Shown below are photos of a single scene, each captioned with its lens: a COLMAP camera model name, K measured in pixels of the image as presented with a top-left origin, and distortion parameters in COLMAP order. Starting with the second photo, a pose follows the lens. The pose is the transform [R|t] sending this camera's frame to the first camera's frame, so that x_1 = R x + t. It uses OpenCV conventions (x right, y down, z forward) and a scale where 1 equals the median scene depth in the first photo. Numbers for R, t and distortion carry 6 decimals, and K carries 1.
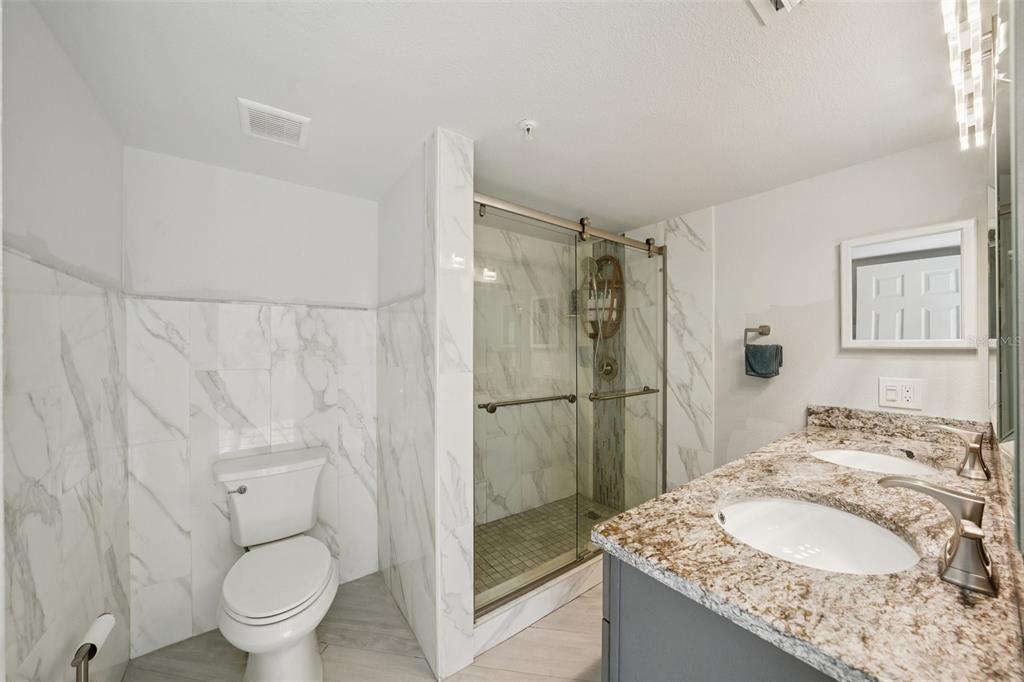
lens RADIAL K [[353.7, 0, 510.1], [0, 353.7, 346.9], [0, 0, 1]] dist [-0.011310, 0.000360]
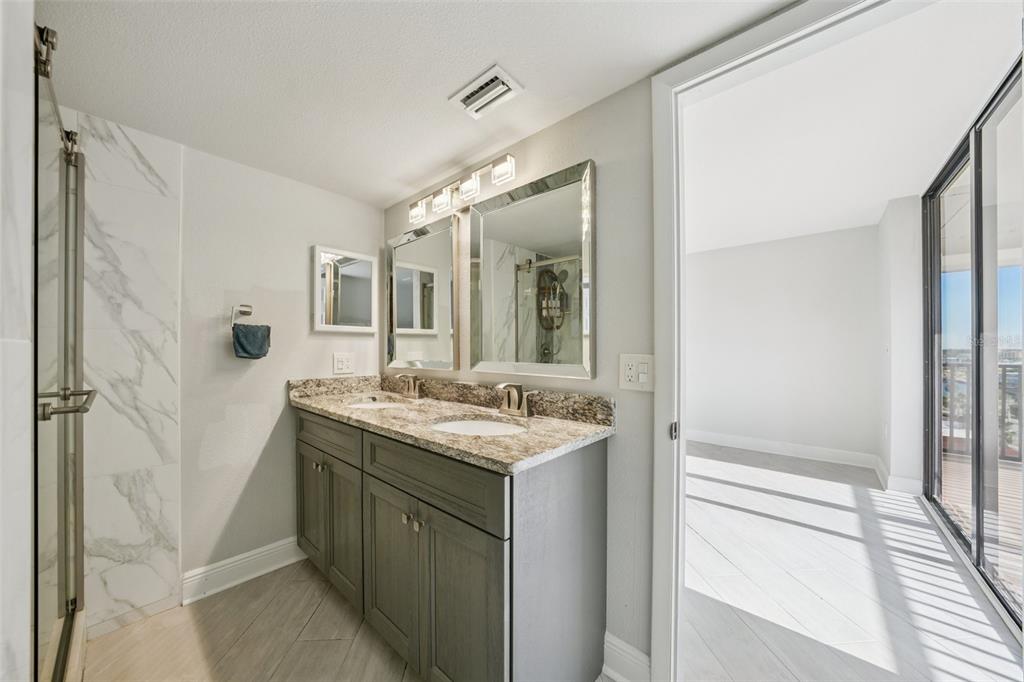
lens RADIAL K [[353.7, 0, 510.1], [0, 353.7, 346.9], [0, 0, 1]] dist [-0.011310, 0.000360]
pose [[-0.199310, 0.004655, 0.979925, -0.367124], [-0.002377, 0.999983, -0.005233, 0.057967], [-0.979934, -0.003372, -0.199296, 0.505143]]
